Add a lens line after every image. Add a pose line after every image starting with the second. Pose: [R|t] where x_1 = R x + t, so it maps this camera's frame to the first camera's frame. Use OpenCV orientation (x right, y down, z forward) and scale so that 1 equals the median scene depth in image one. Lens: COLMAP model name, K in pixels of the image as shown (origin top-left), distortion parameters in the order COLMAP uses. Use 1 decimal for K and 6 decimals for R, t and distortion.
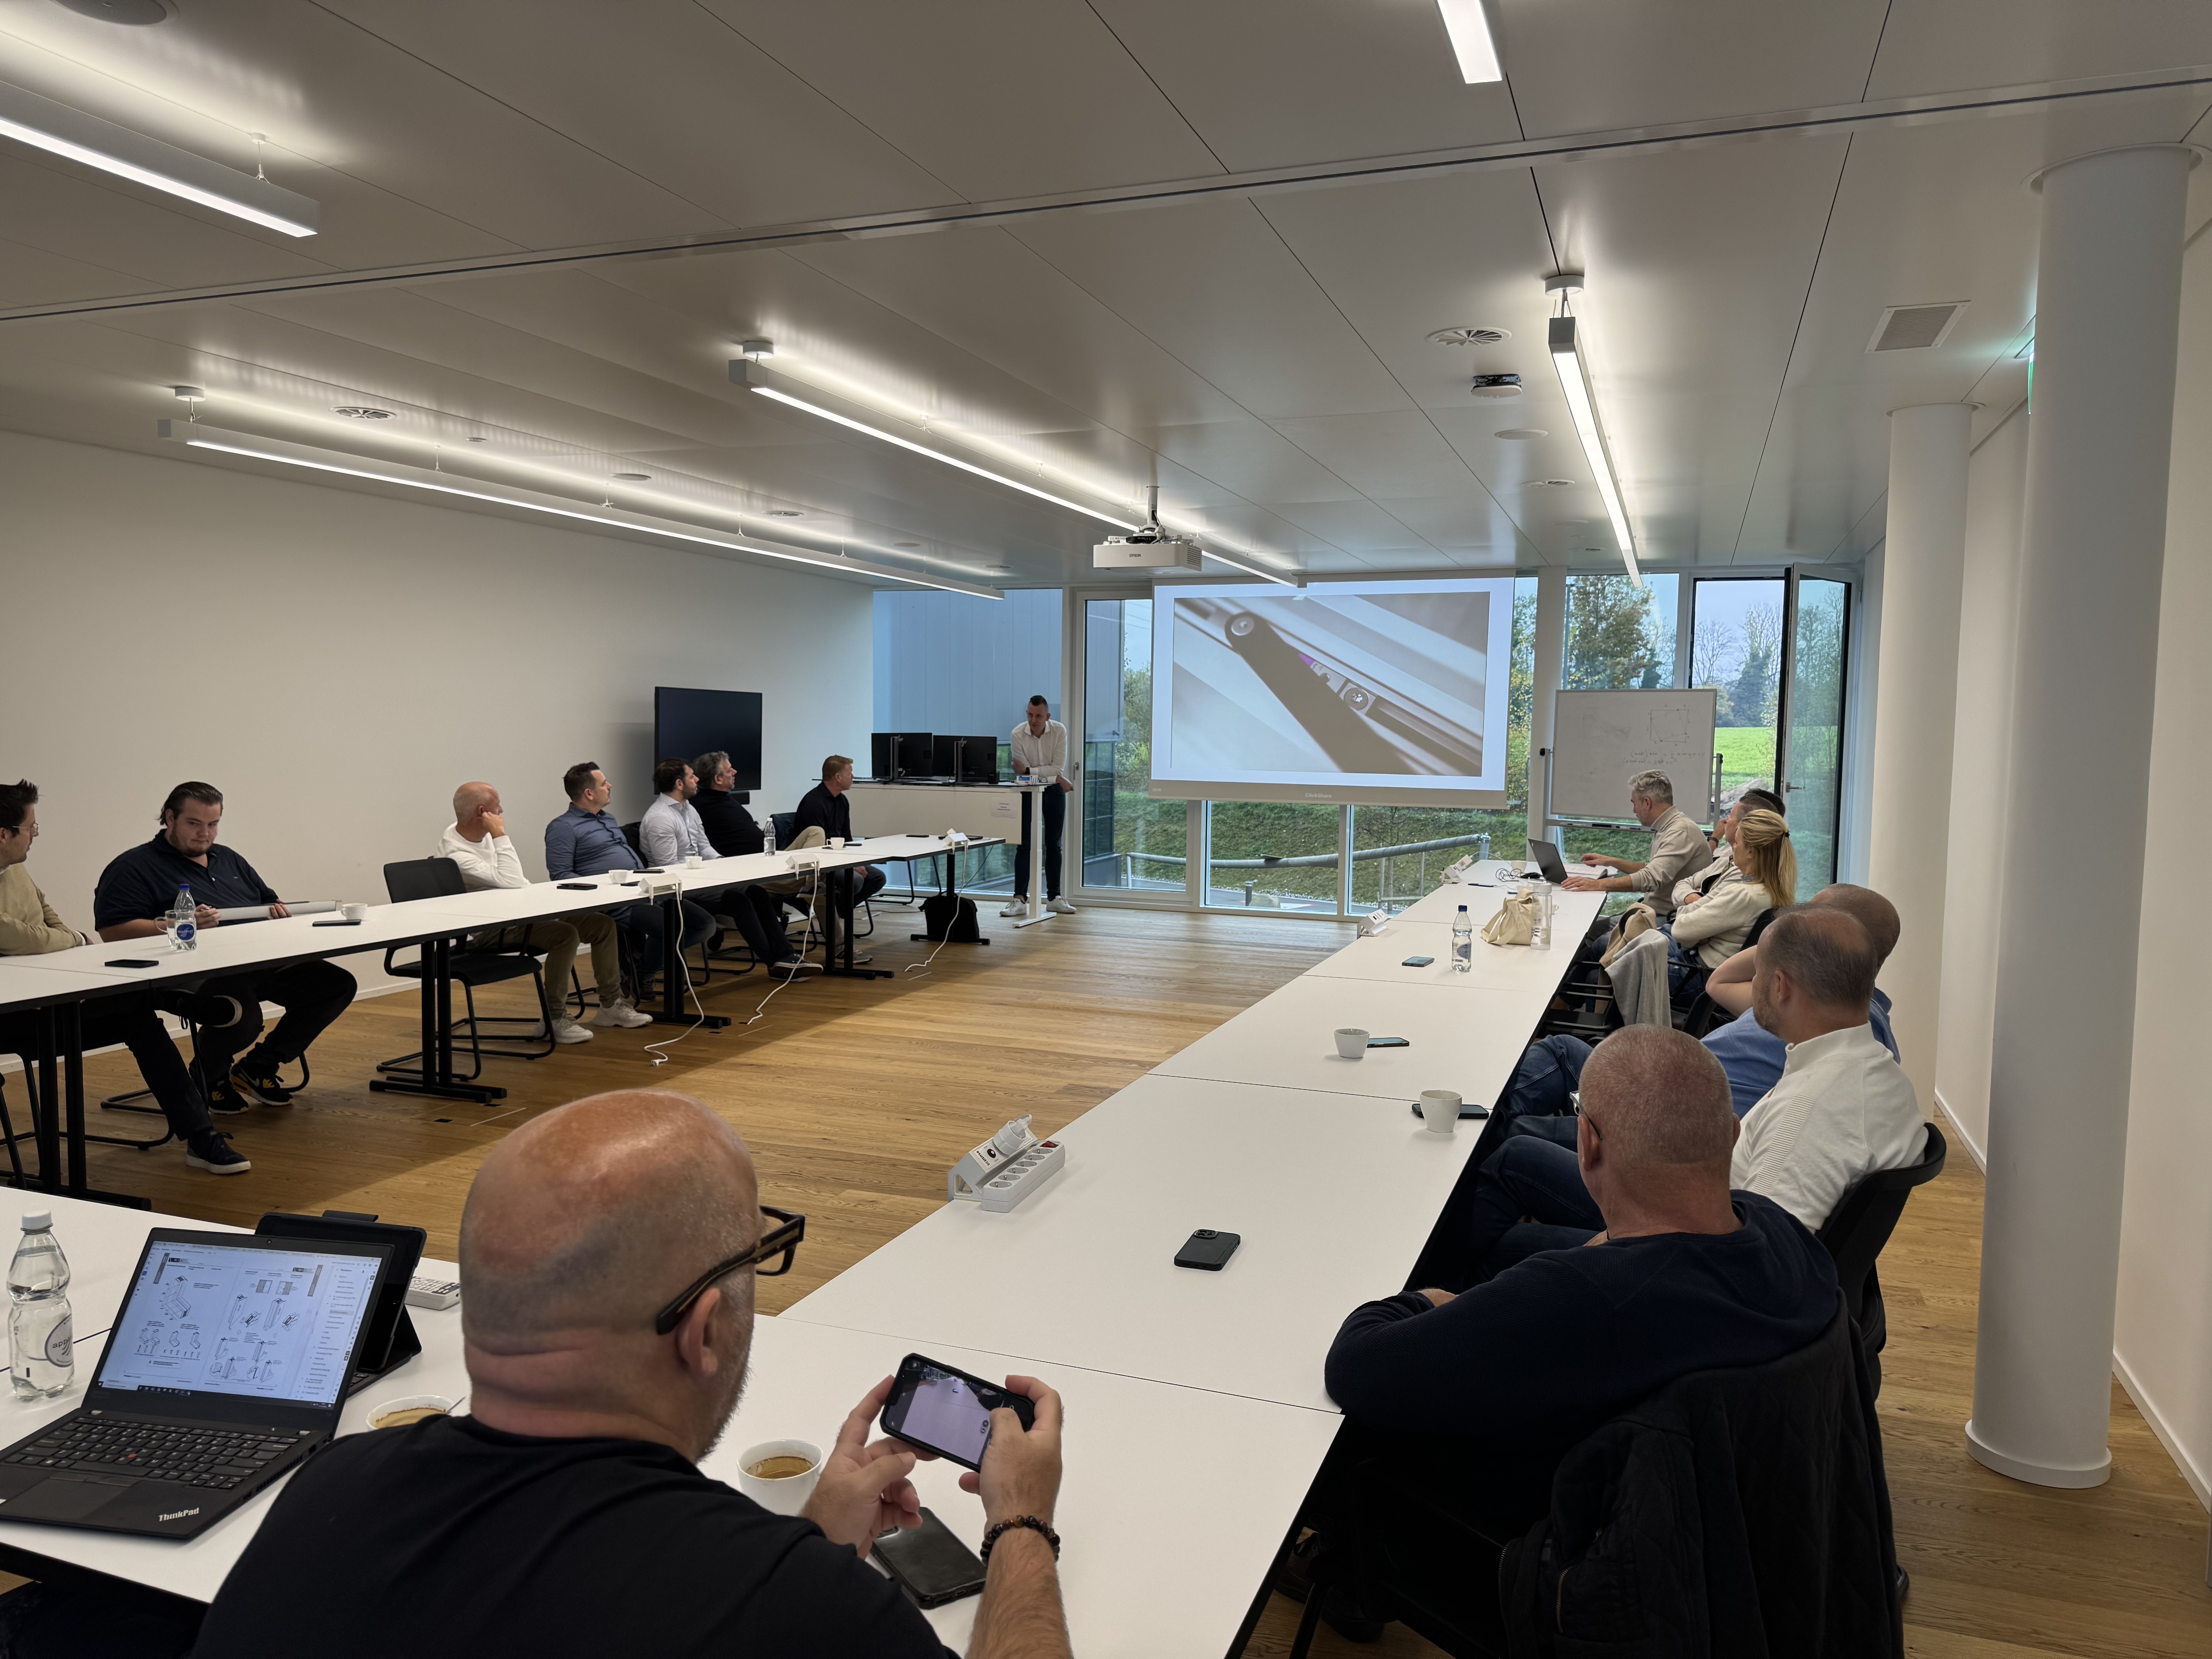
lens RADIAL K [[1536.1, 0, 1103.8], [0, 1536.1, 838.4], [0, 0, 1]] dist [0.035766, -0.002788]
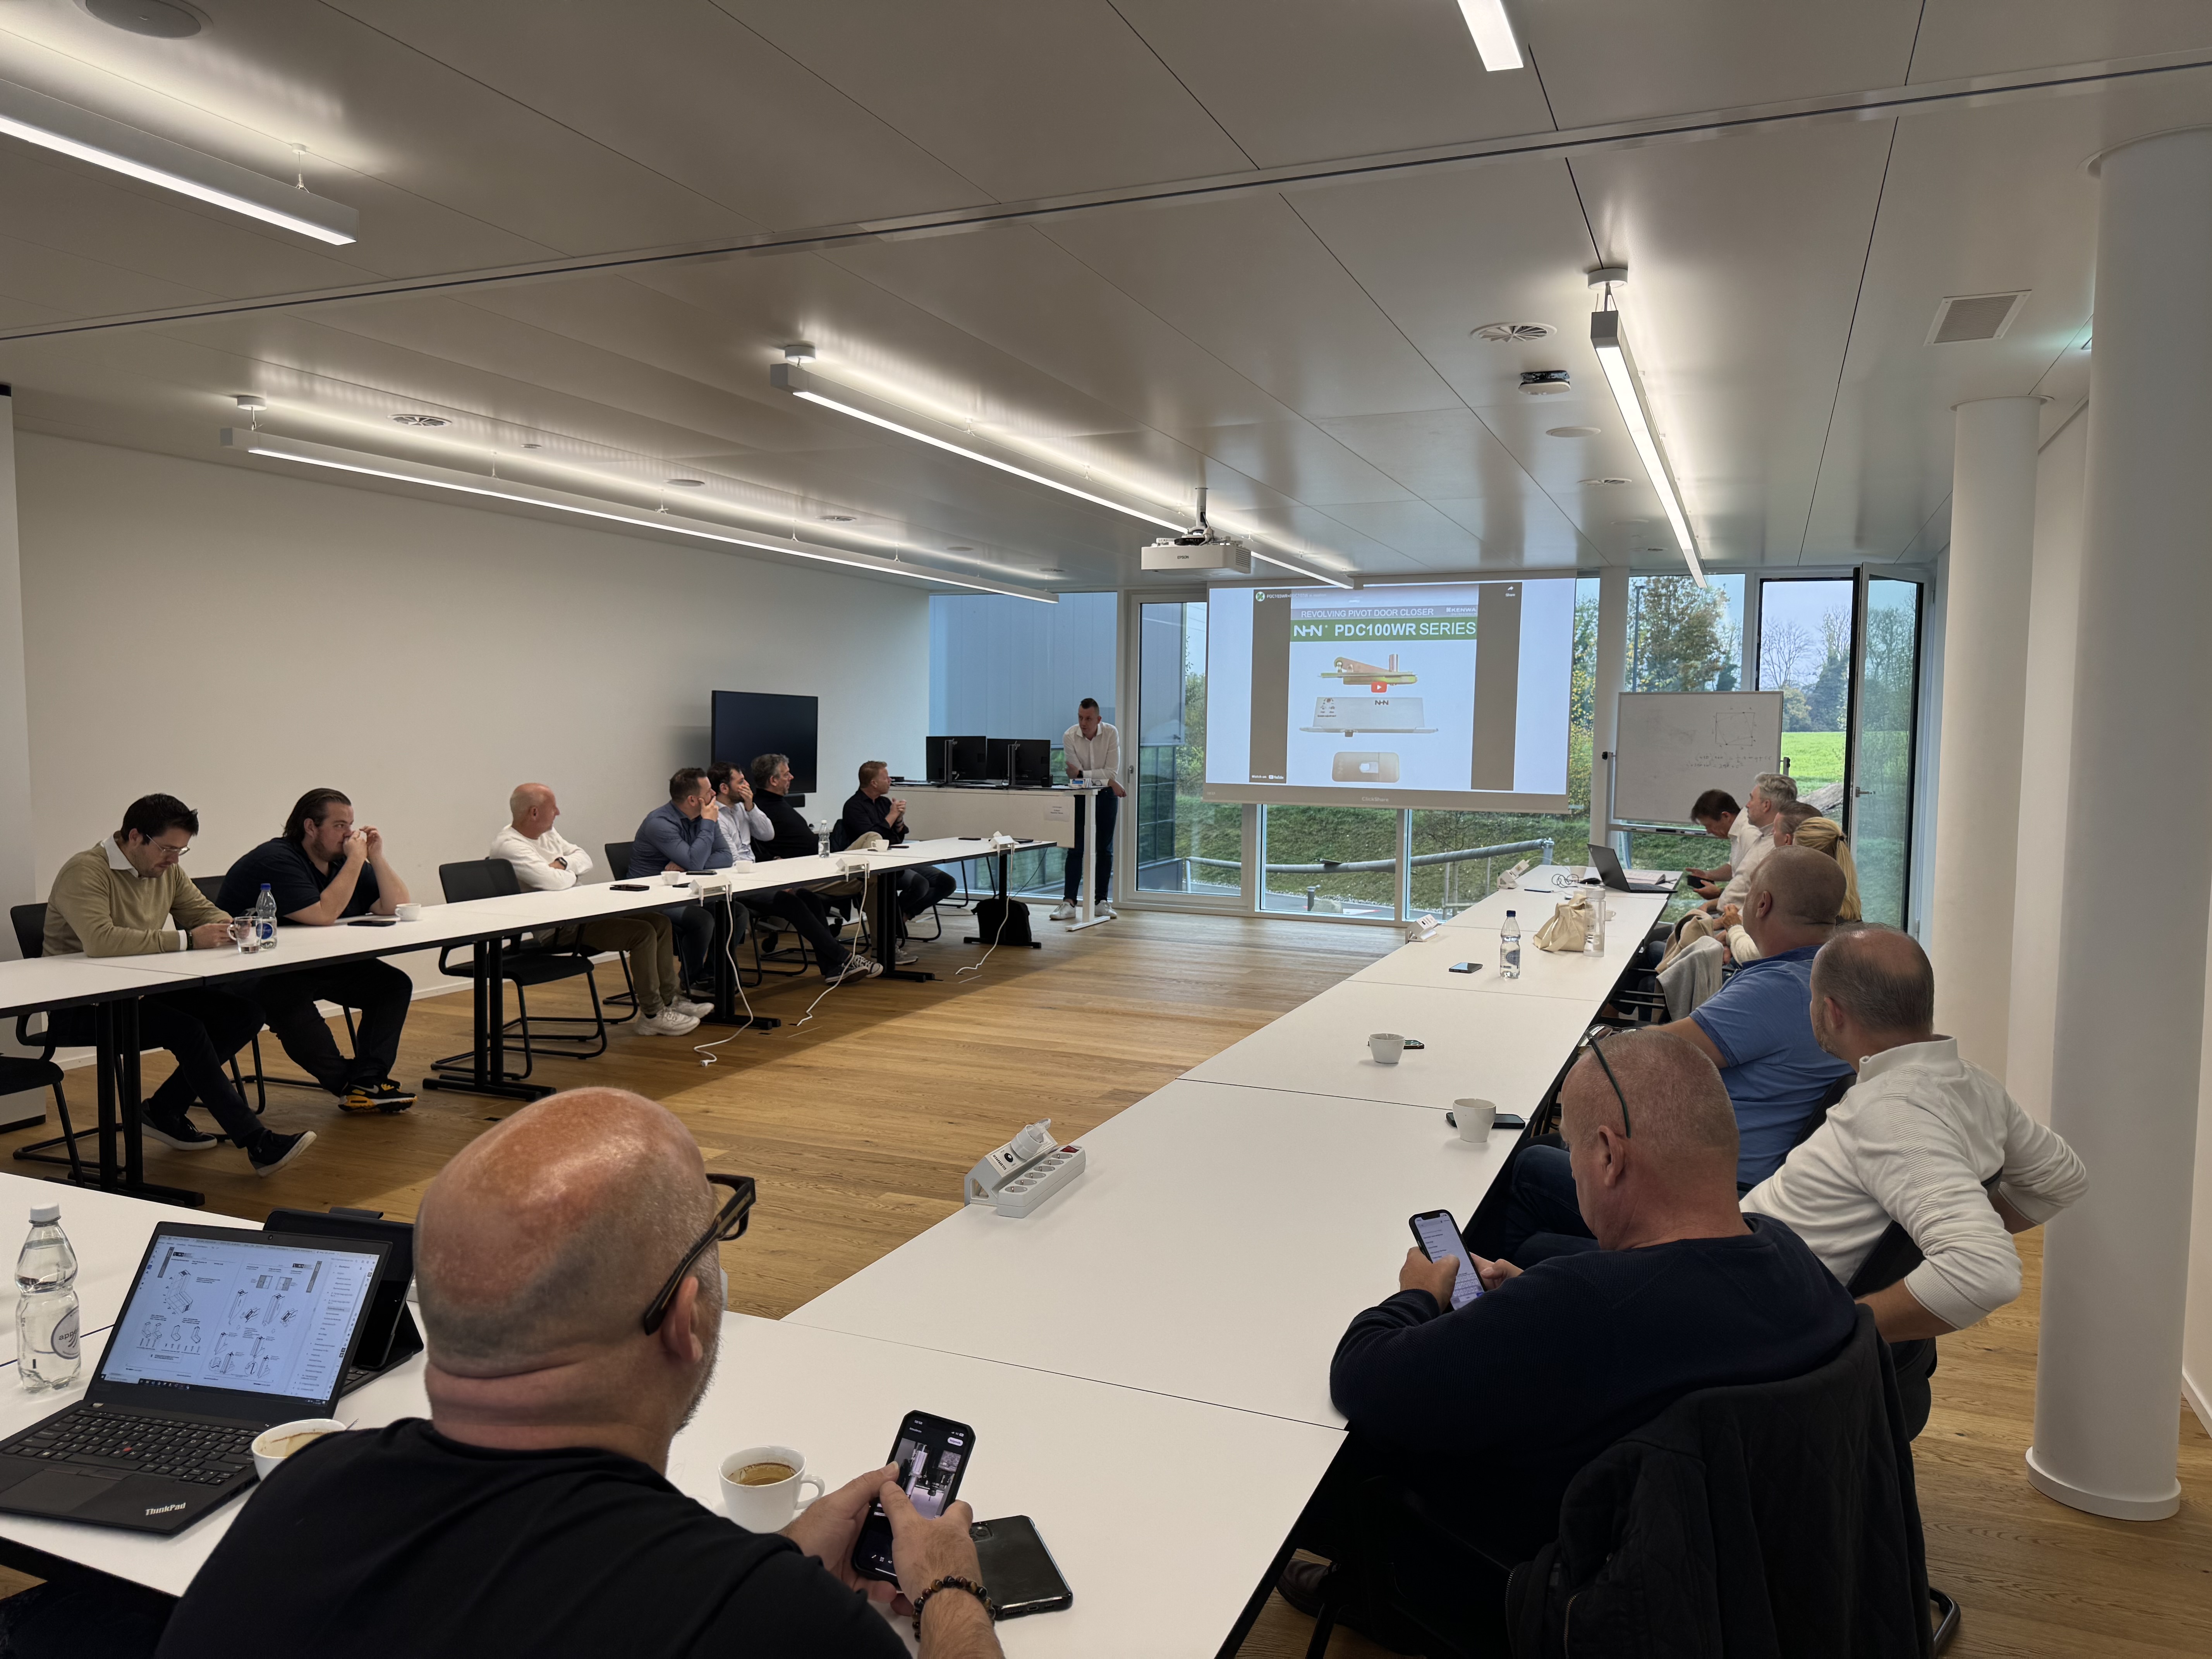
lens RADIAL K [[1538.6, 0, 1106.0], [0, 1538.6, 829.5], [0, 0, 1]] dist [0.033832, -0.002069]
pose [[0.999179, 0.002851, -0.040410, 0.012543], [-0.003203, 0.999957, -0.008652, 0.000914], [0.040384, 0.008775, 0.999146, 0.004624]]
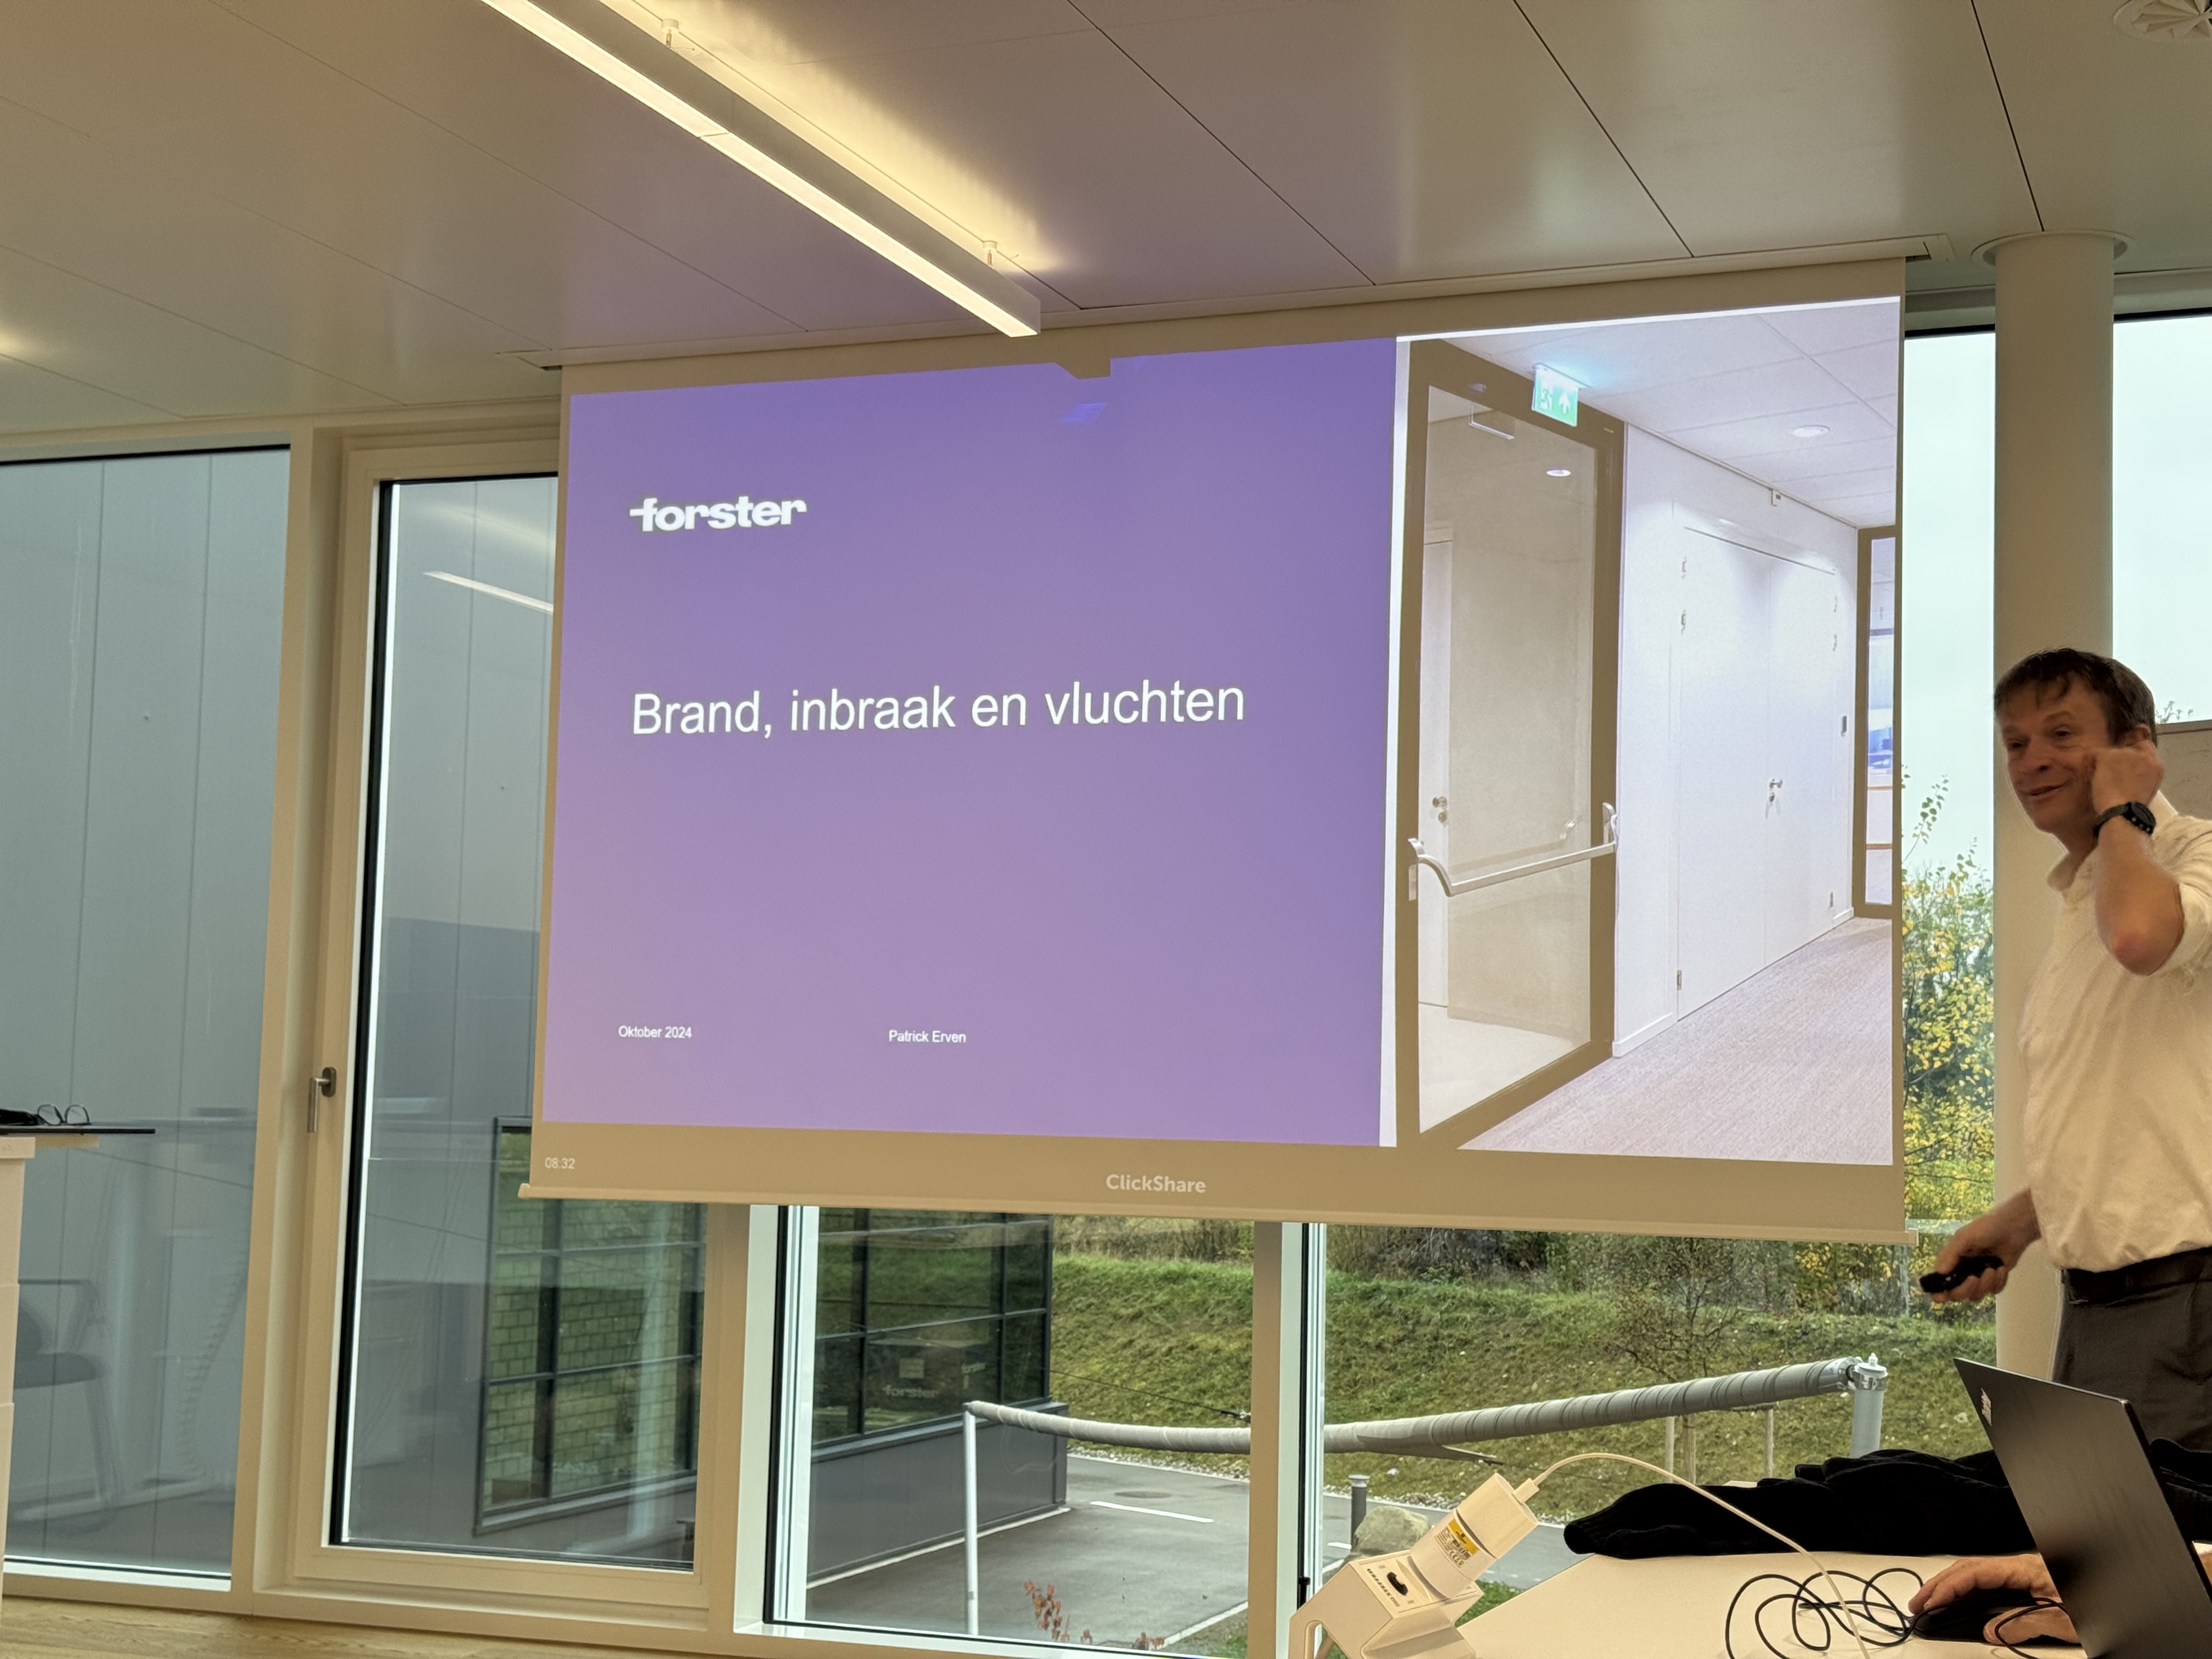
lens RADIAL K [[3044.5, 0, 1106.0], [0, 3044.5, 829.5], [0, 0, 1]] dist [0.027210, -0.000754]
pose [[0.999629, 0.012420, -0.024226, 0.250587], [-0.016430, 0.984770, -0.173082, 0.001930], [0.021707, 0.173416, 0.984609, 0.870851]]
